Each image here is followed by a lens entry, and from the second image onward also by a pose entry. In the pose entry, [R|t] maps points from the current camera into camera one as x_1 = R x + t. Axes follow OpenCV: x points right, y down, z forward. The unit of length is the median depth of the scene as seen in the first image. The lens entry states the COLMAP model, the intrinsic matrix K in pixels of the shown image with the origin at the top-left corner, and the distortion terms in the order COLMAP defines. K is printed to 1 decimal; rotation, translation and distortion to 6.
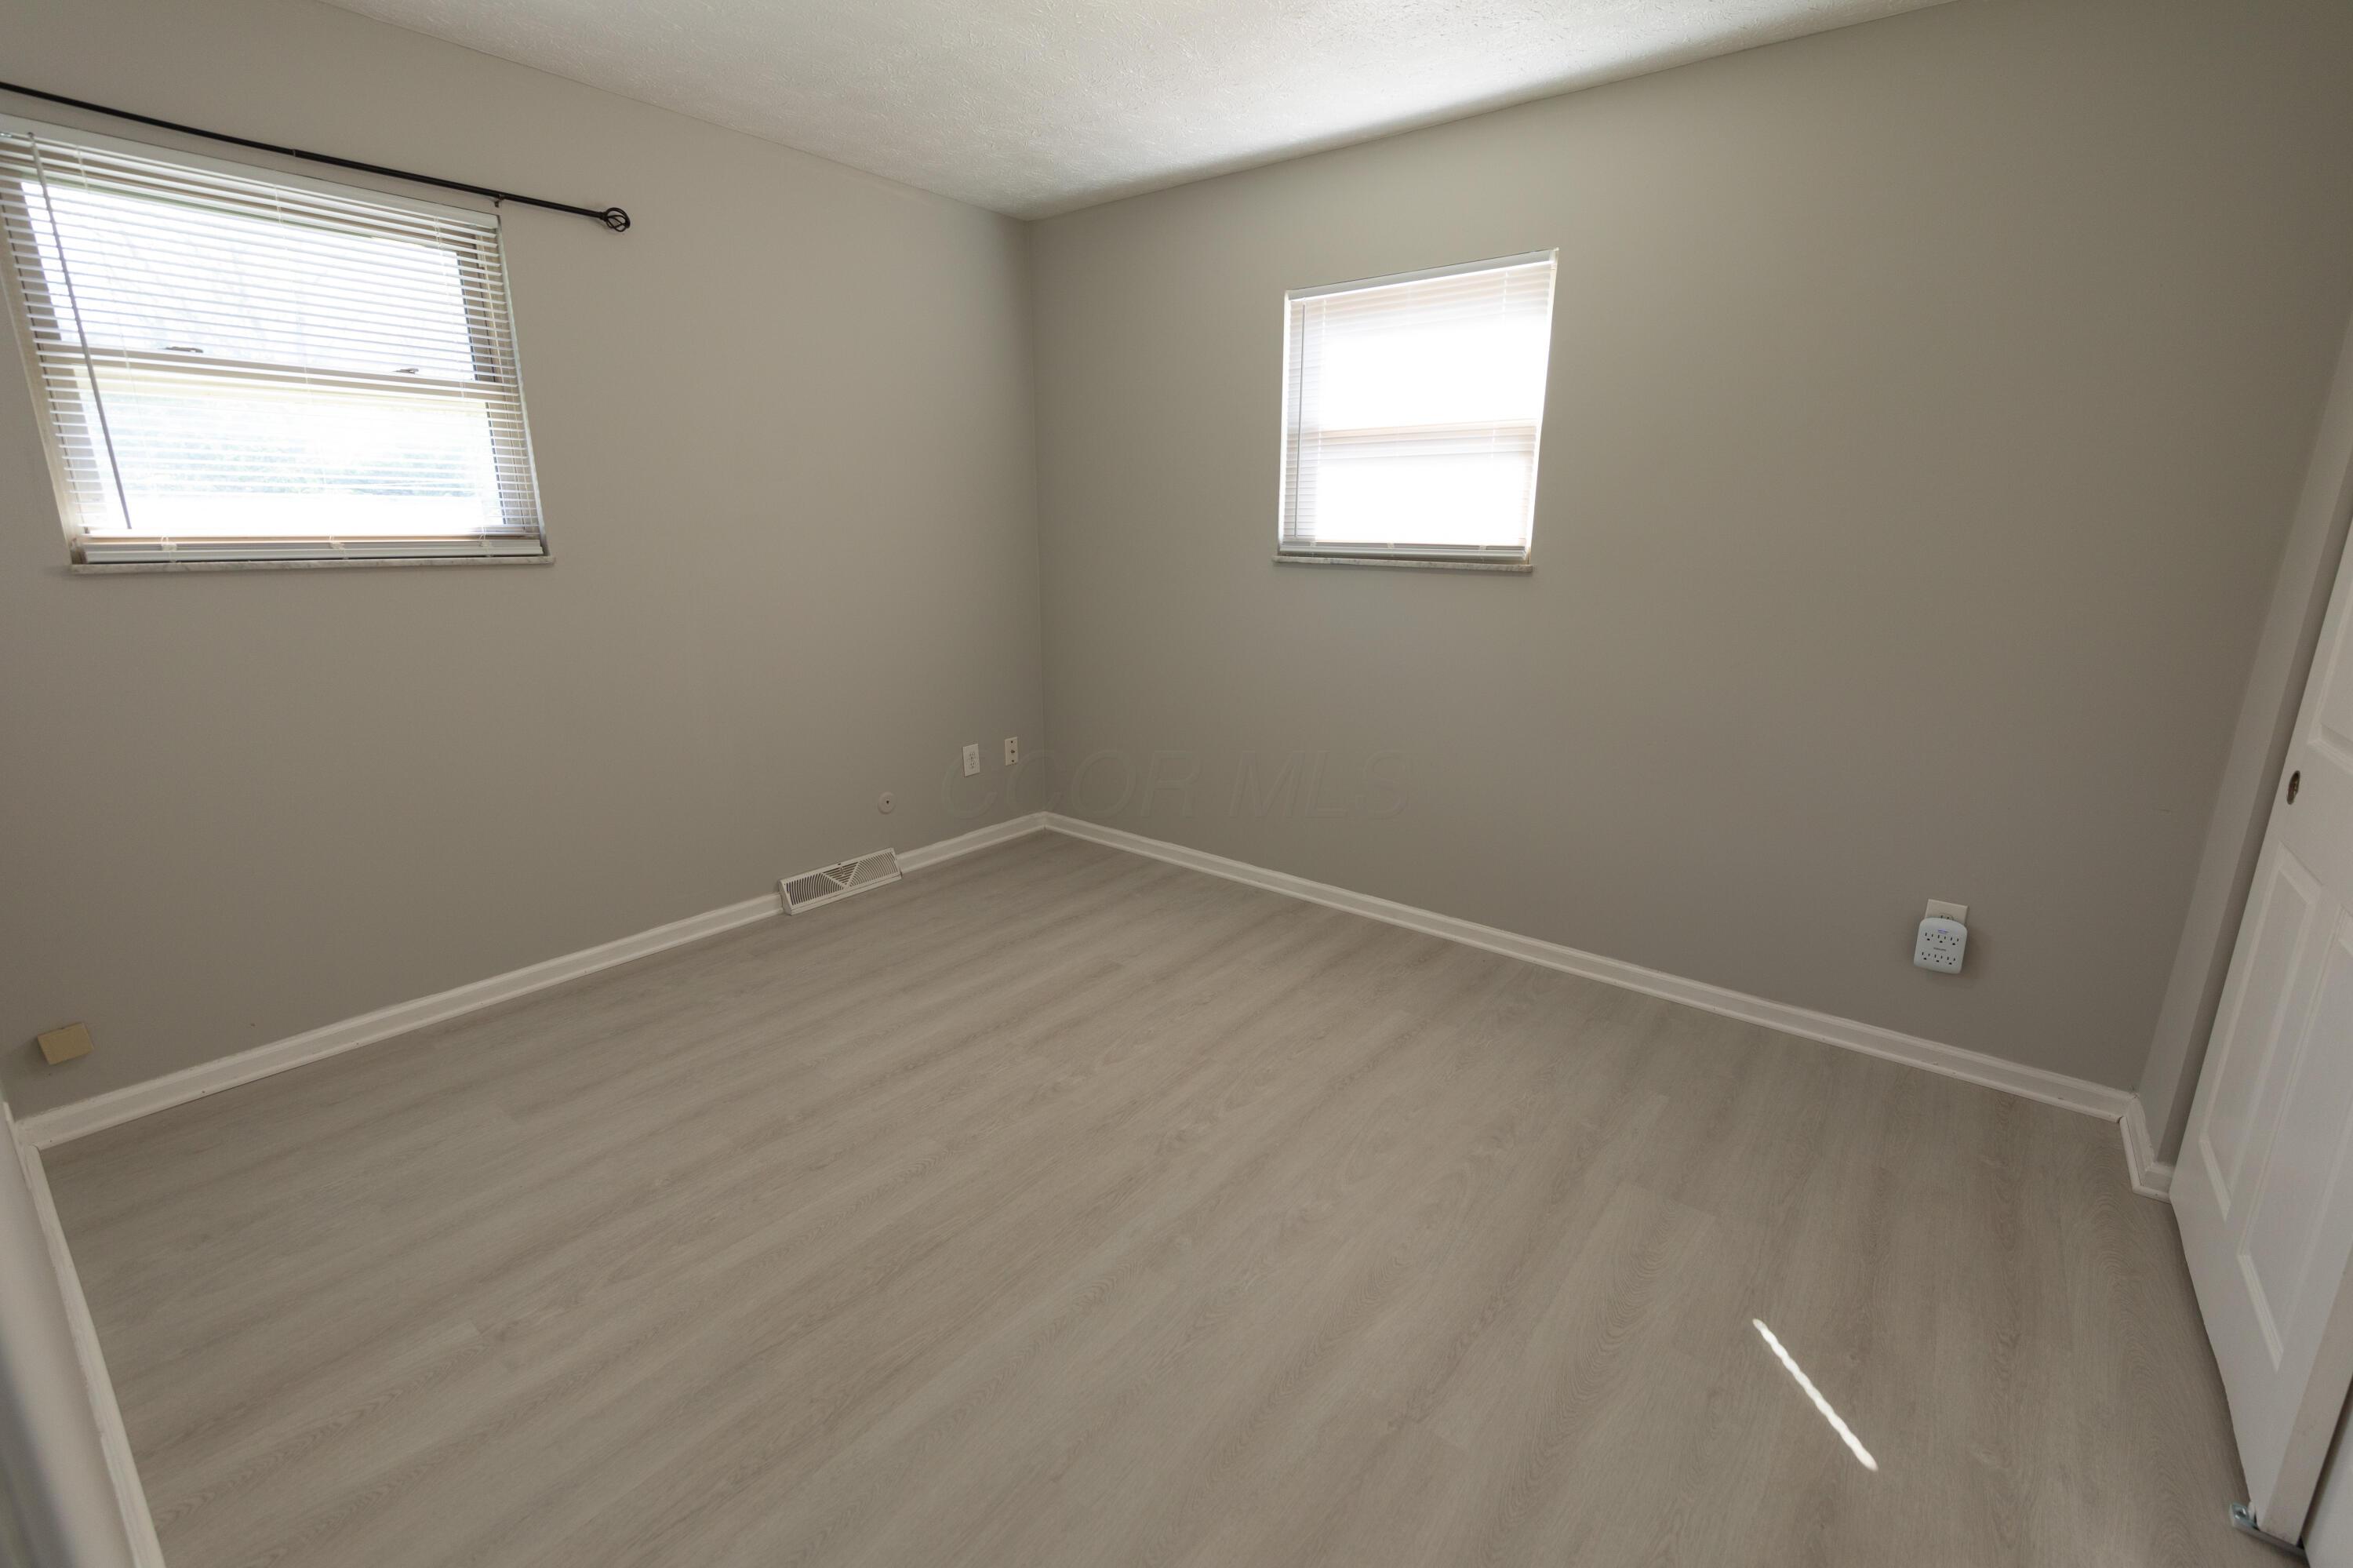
lens RADIAL K [[997.8, 0, 1176.5], [0, 997.8, 784.0], [0, 0, 1]] dist [0.019181, -0.012261]
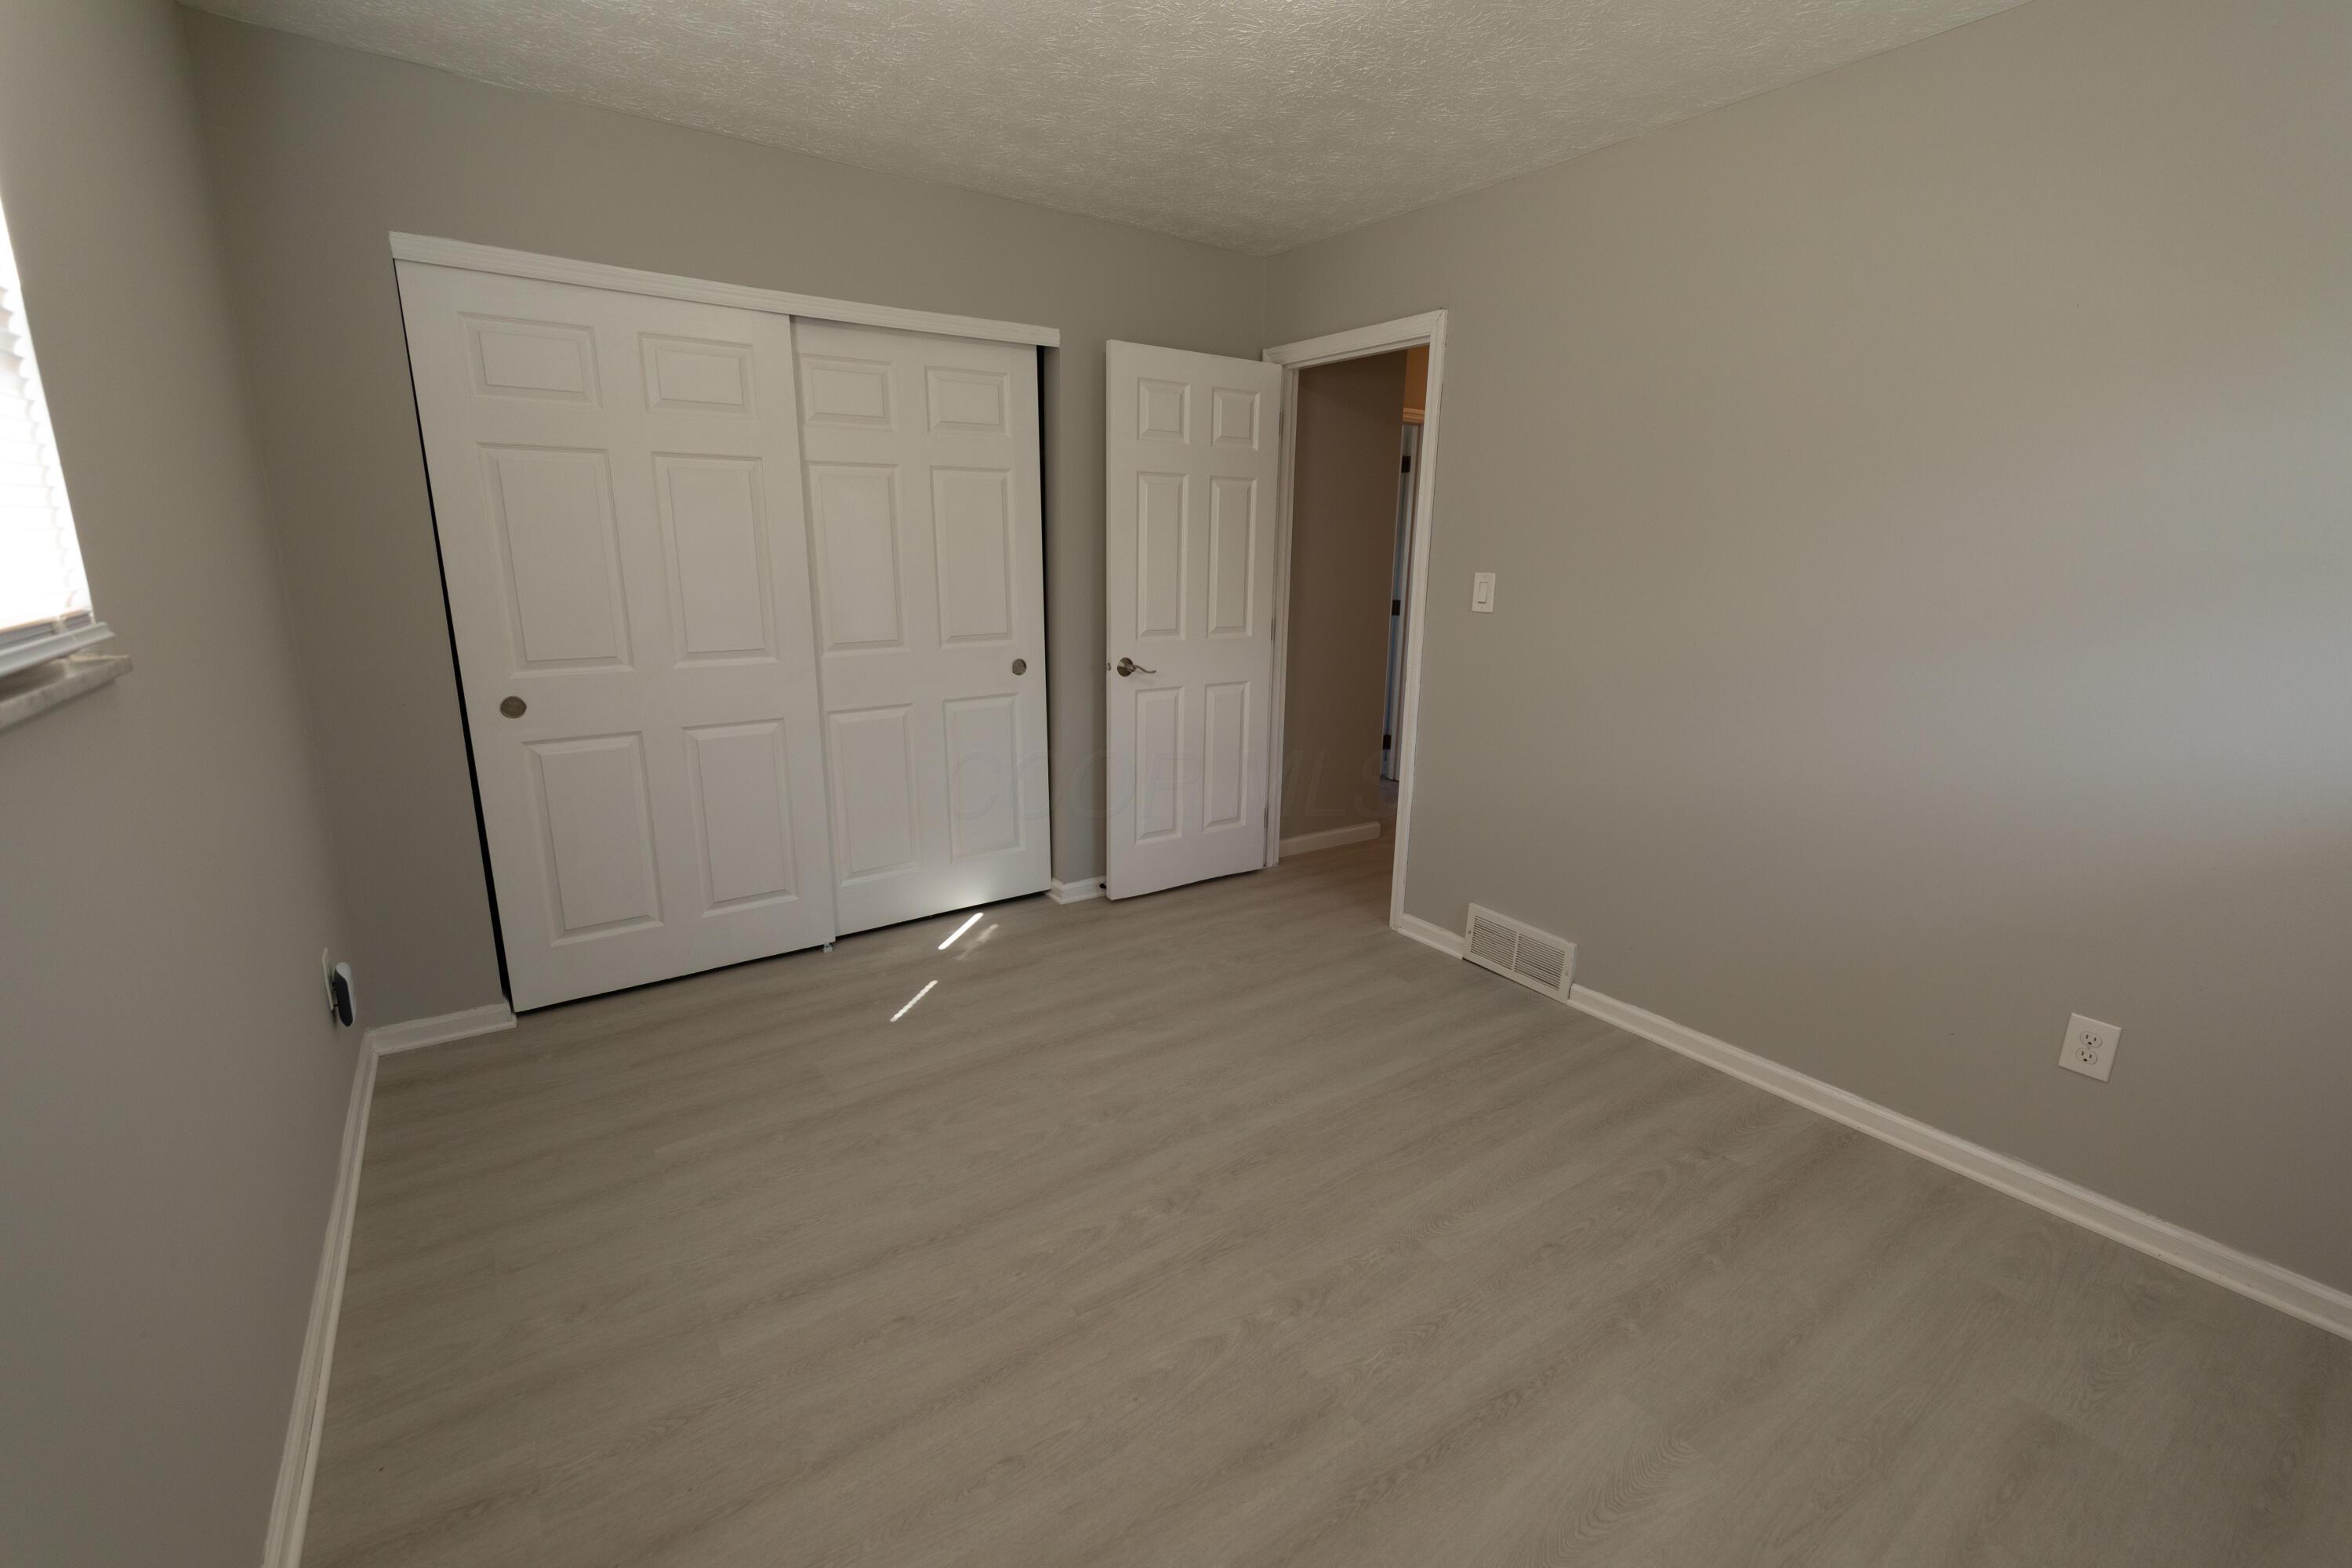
lens RADIAL K [[997.3, 0, 1176.0], [0, 997.3, 784.0], [0, 0, 1]] dist [0.019181, -0.012261]
pose [[-0.961811, -0.088895, 0.258876, -0.211815], [0.046475, 0.879019, 0.474517, -0.447914], [-0.269739, 0.468427, -0.841319, 1.609413]]
